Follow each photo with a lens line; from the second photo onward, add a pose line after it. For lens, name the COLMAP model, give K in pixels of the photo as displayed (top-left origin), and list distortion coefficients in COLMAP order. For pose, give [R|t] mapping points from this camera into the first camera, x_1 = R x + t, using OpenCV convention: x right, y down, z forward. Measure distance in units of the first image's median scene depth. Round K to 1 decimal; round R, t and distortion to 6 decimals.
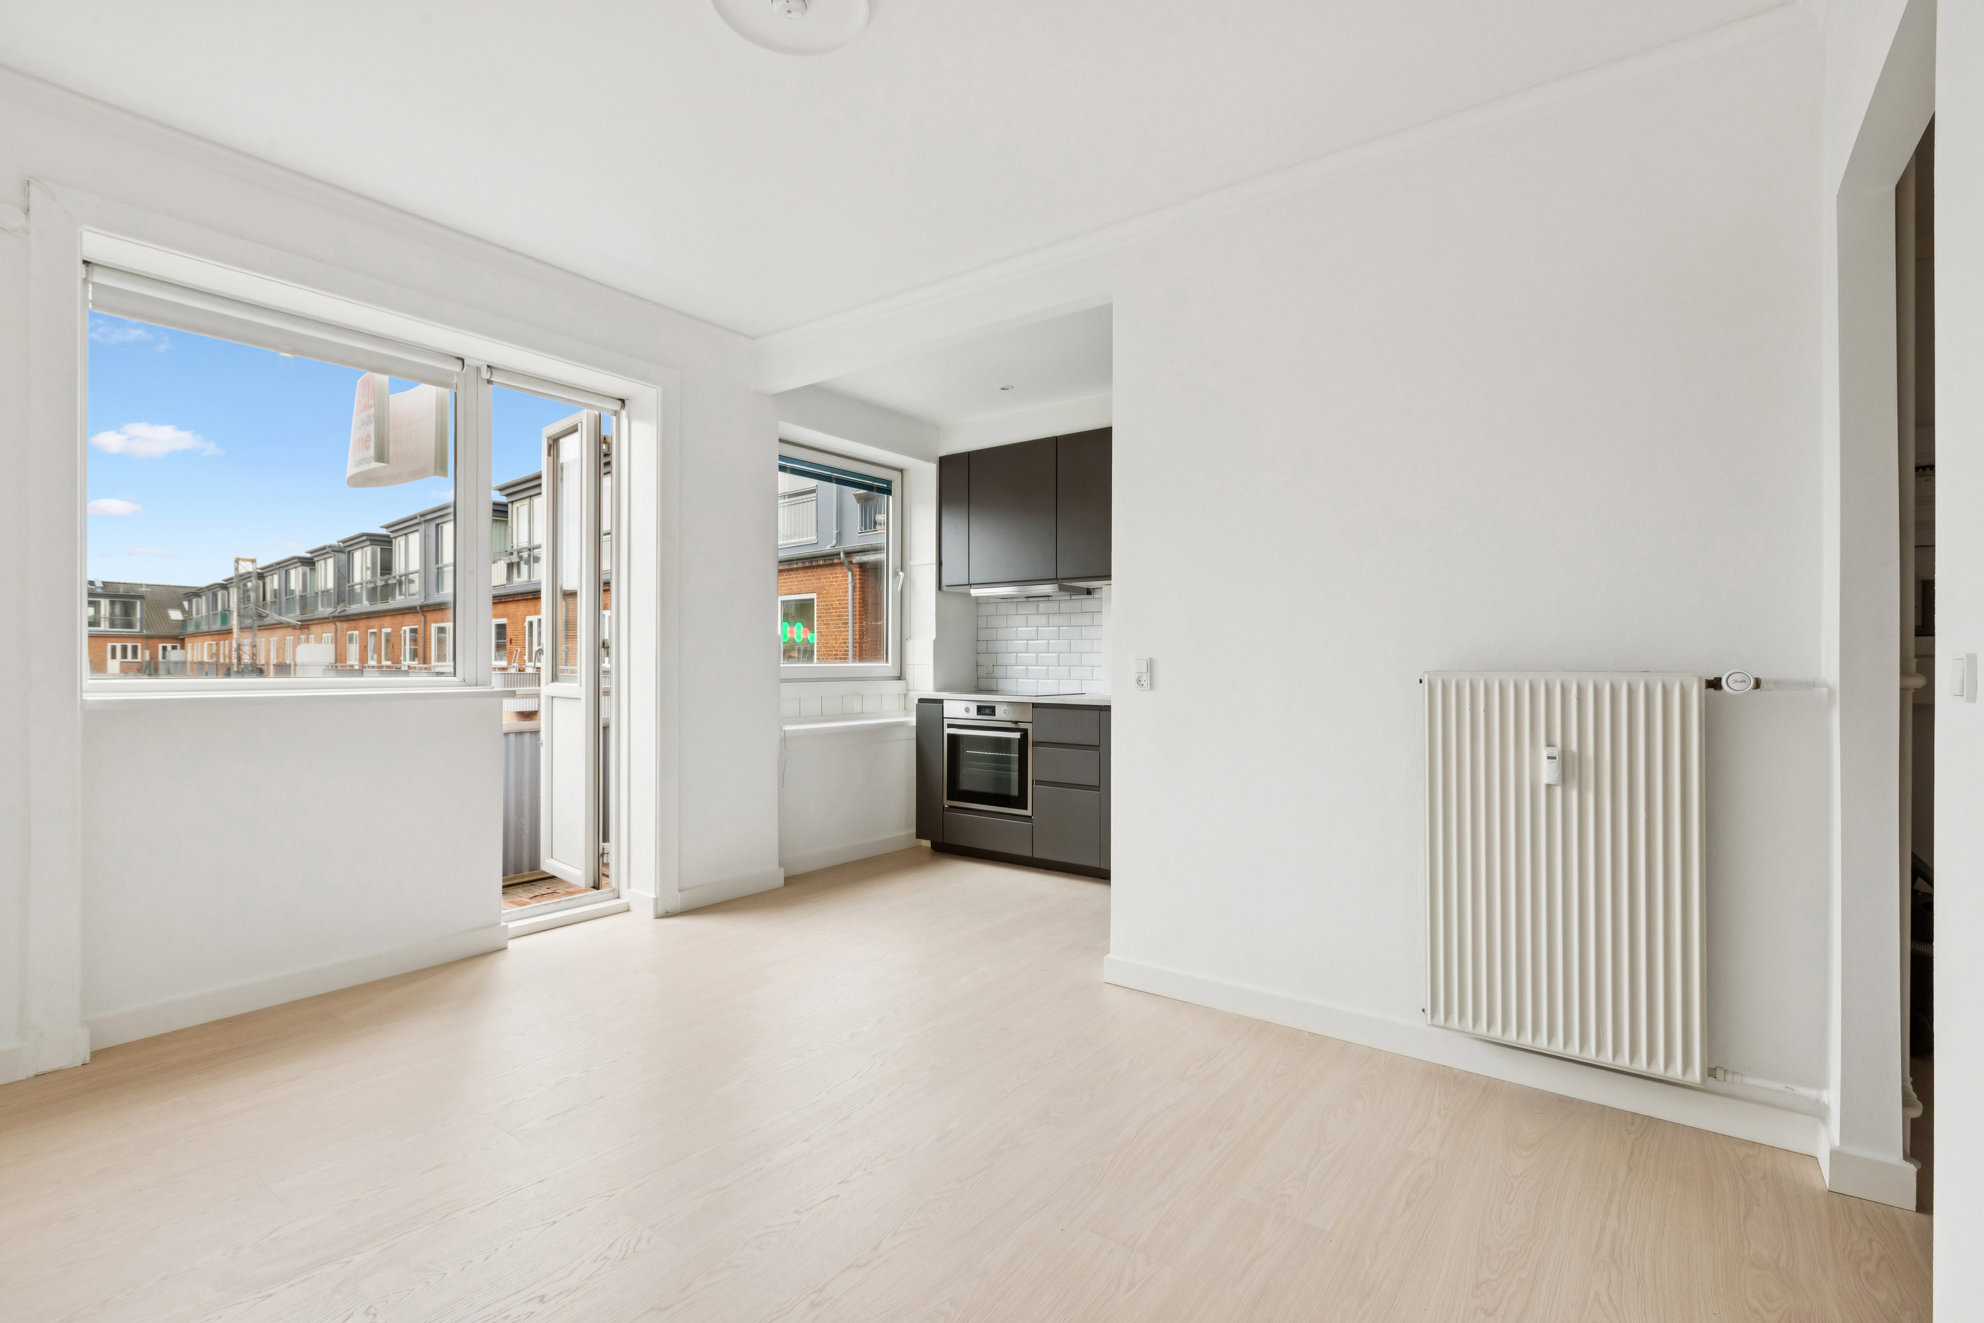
lens RADIAL K [[875.8, 0, 992.9], [0, 875.8, 663.7], [0, 0, 1]] dist [0.001632, -0.000488]
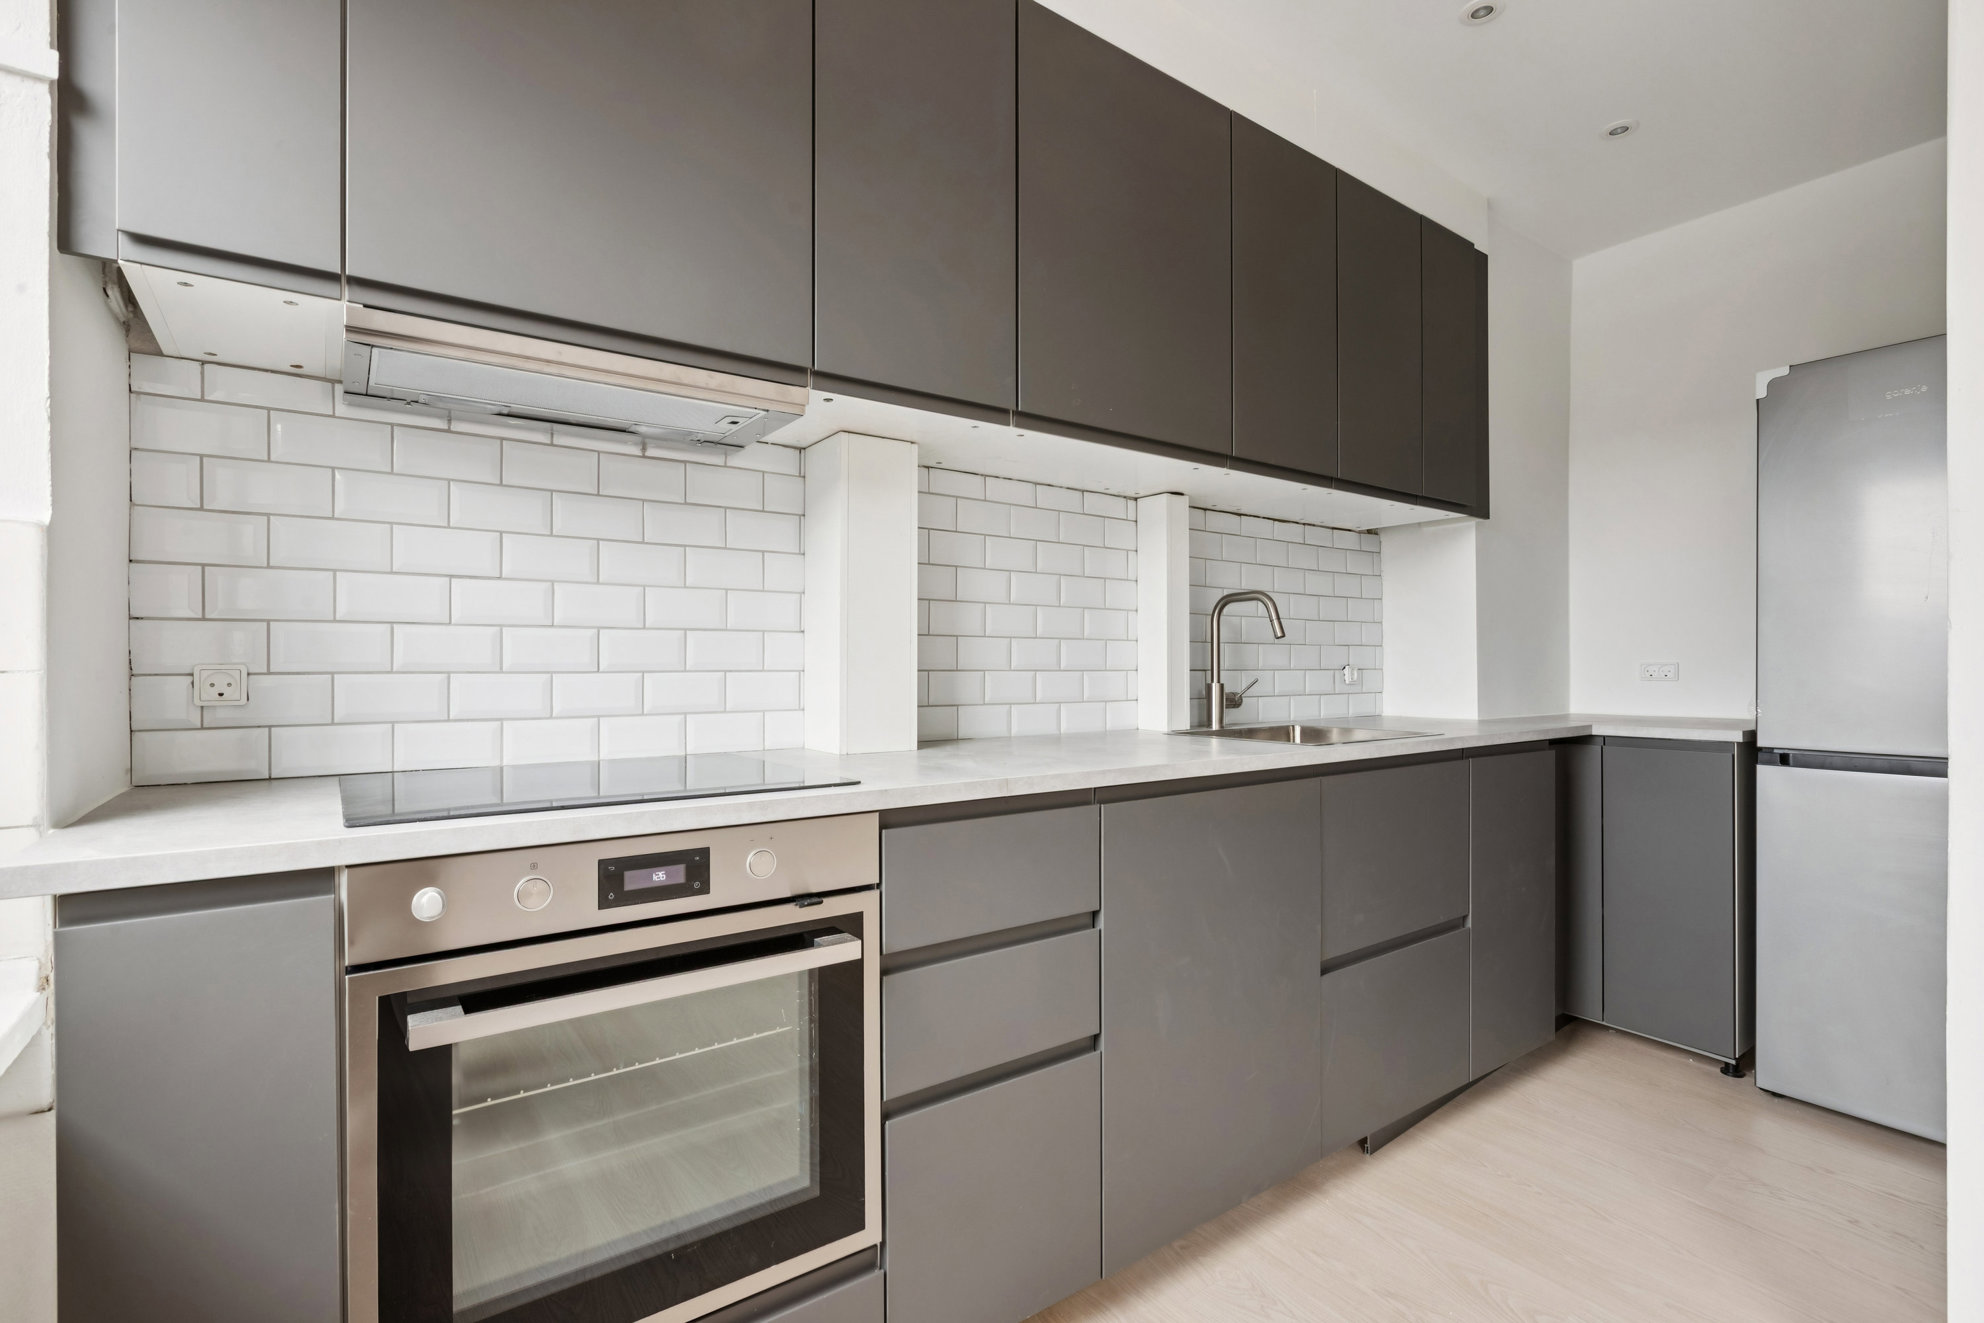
lens RADIAL K [[927.6, 0, 1000.7], [0, 927.6, 660.6], [0, 0, 1]] dist [-0.015059, 0.004747]
pose [[0.297563, 0.004233, 0.954693, -0.218517], [0.006166, 0.999961, -0.006355, 0.001774], [-0.954682, 0.007778, 0.297526, 0.922067]]
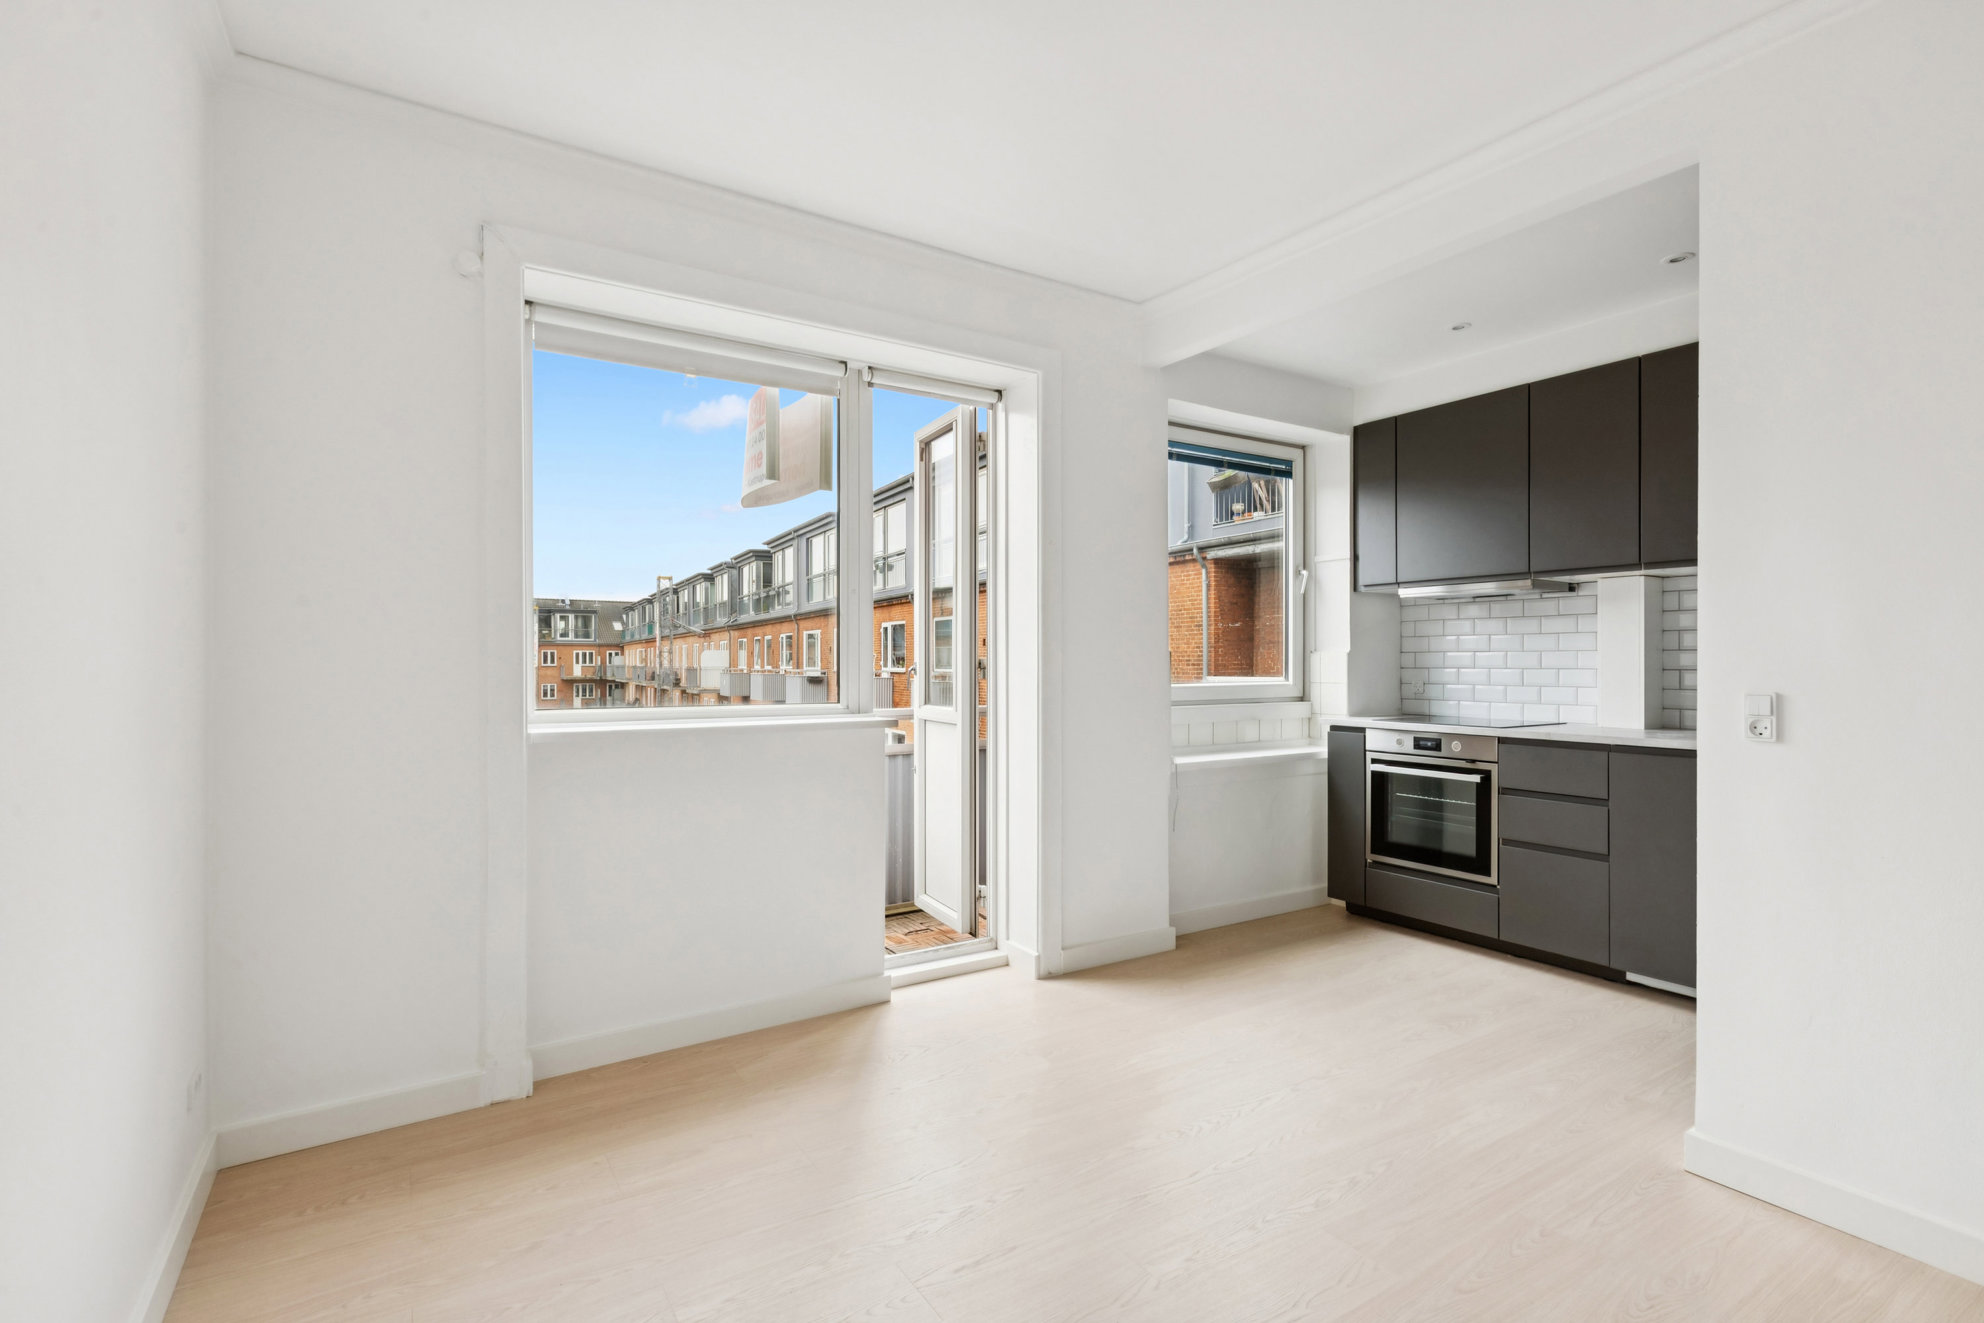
lens RADIAL K [[927.6, 0, 1001.7], [0, 927.6, 666.0], [0, 0, 1]] dist [-0.015059, 0.004747]
pose [[0.936681, -0.002263, -0.350177, -0.081069], [0.002702, 0.999996, 0.000764, -0.019548], [0.350174, -0.001662, 0.936683, 0.103944]]
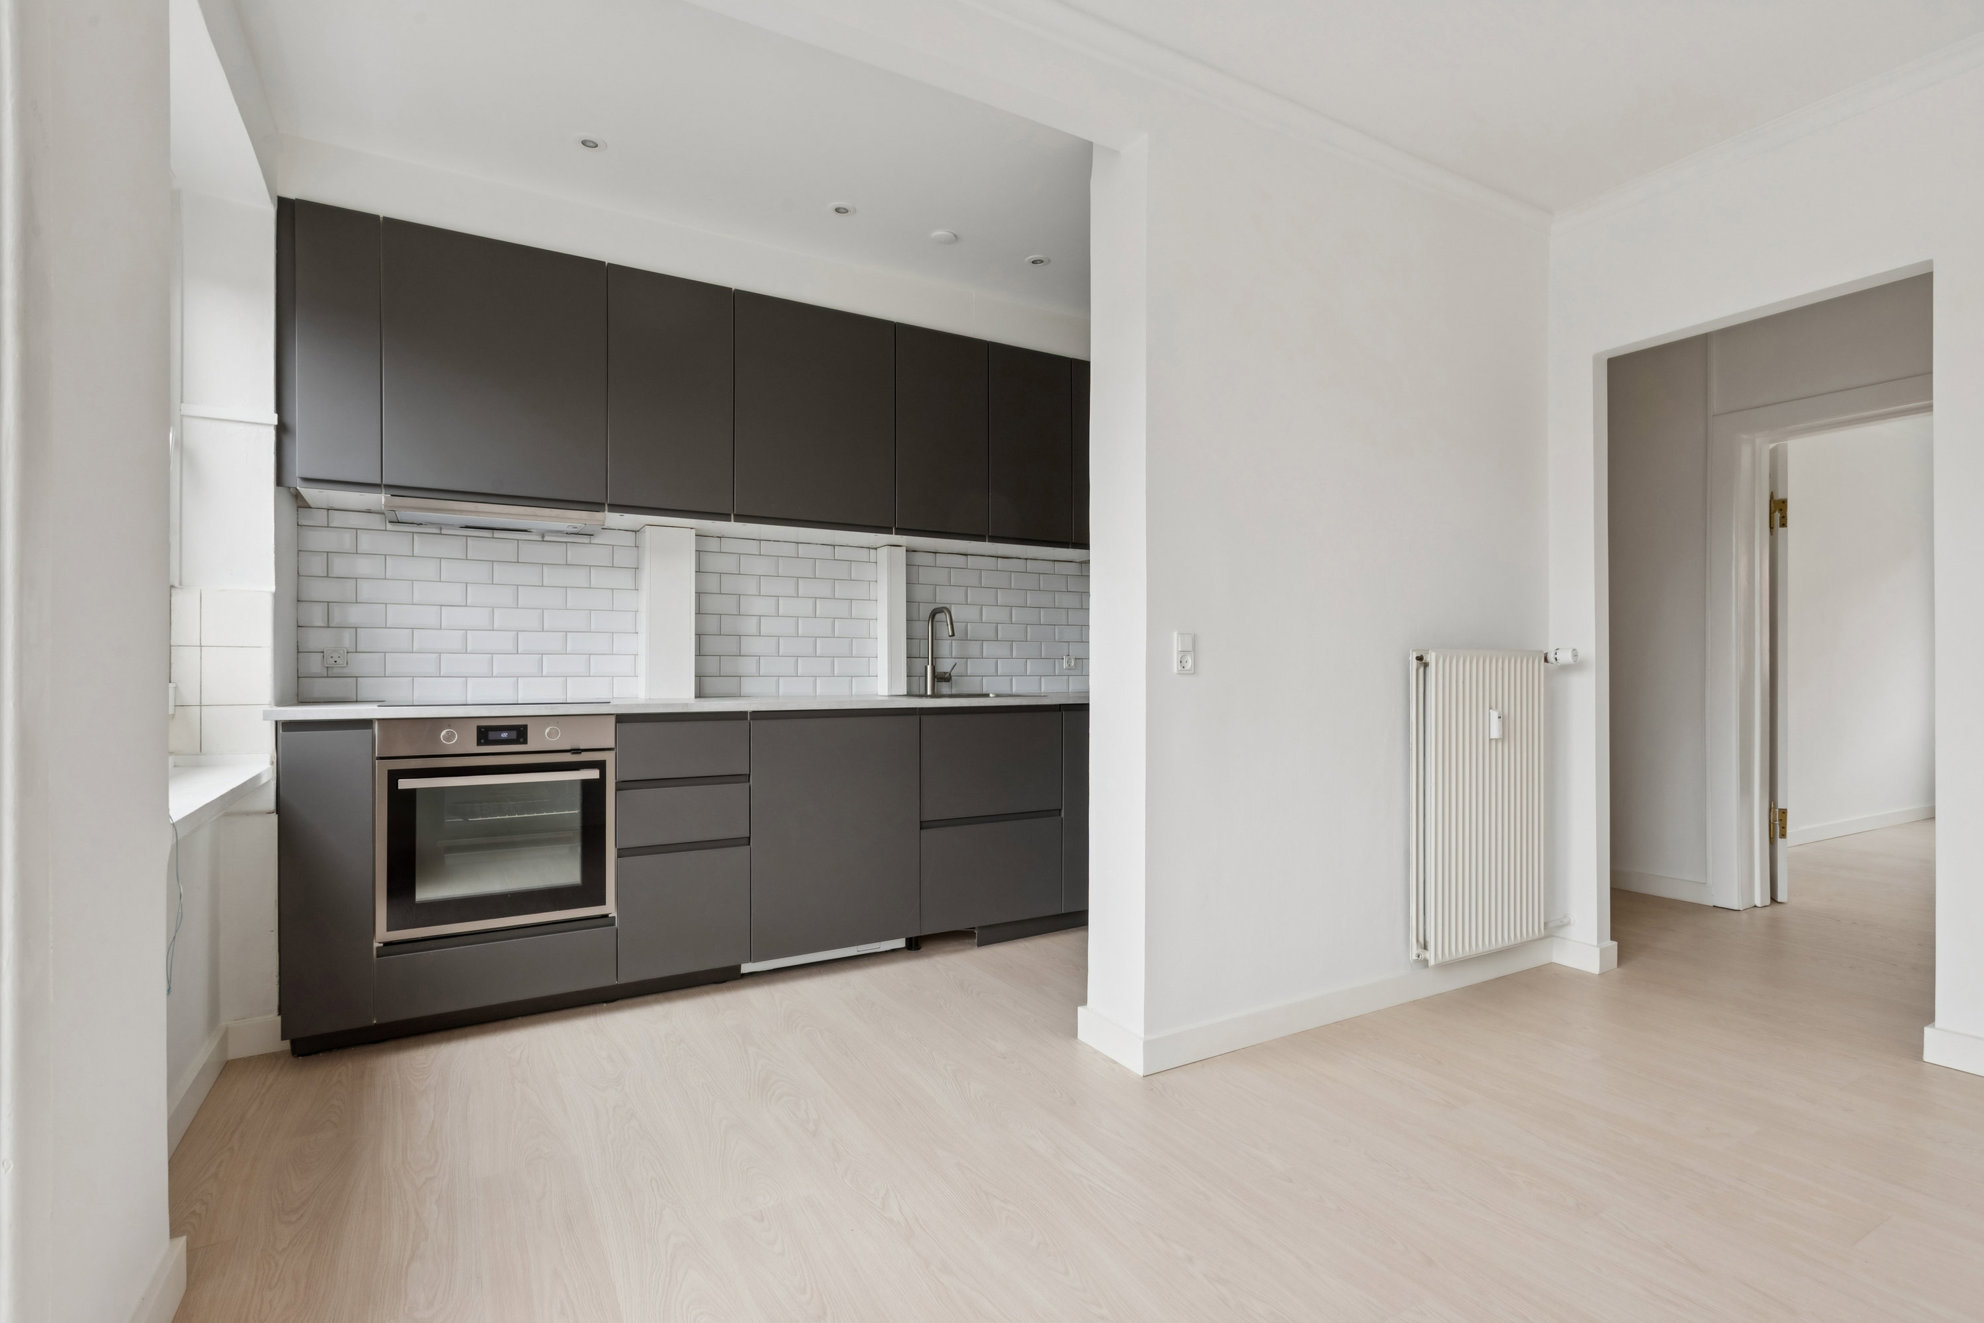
lens RADIAL K [[927.6, 0, 988.9], [0, 927.6, 662.0], [0, 0, 1]] dist [-0.015059, 0.004747]
pose [[0.387232, 0.006729, 0.921958, -0.435188], [0.003553, 0.999955, -0.008790, 0.017286], [-0.921976, 0.006680, 0.387190, 0.566982]]
